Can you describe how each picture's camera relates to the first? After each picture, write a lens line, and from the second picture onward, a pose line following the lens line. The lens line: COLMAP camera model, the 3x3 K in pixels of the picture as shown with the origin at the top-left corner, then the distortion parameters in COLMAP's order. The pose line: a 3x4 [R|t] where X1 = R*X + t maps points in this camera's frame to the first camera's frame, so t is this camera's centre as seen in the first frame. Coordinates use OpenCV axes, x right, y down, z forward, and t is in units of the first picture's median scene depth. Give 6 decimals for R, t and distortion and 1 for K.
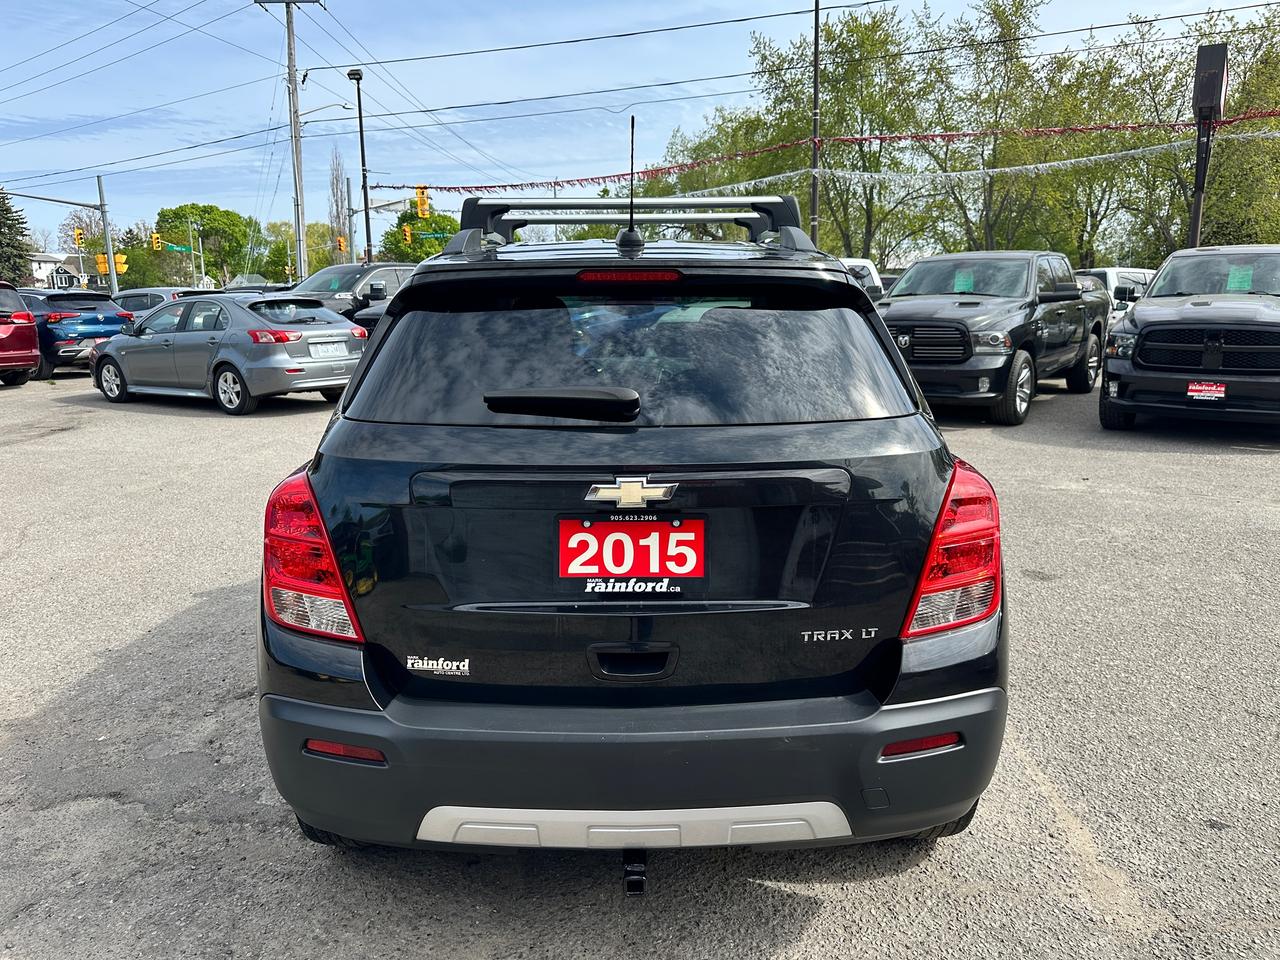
lens RADIAL K [[909.6, 0, 638.5], [0, 909.6, 483.6], [0, 0, 1]] dist [0.015274, -0.027890]
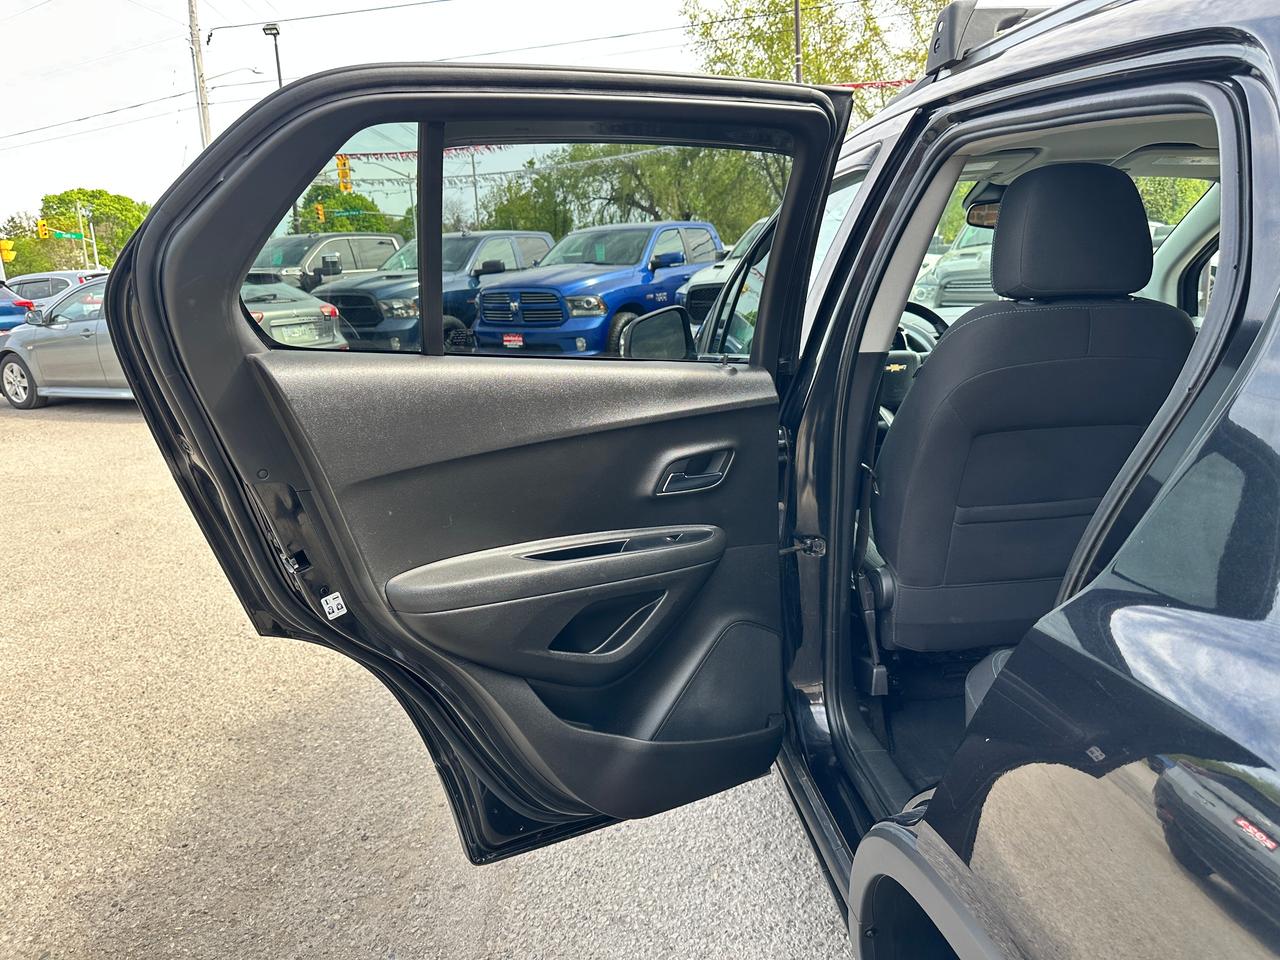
lens RADIAL K [[914.3, 0, 644.7], [0, 914.3, 476.1], [0, 0, 1]] dist [-0.002947, -0.007140]
pose [[0.994969, -0.050813, 0.086340, -0.136525], [0.049238, 0.998581, 0.020275, -0.026383], [-0.087248, -0.015922, 0.996059, 0.199094]]
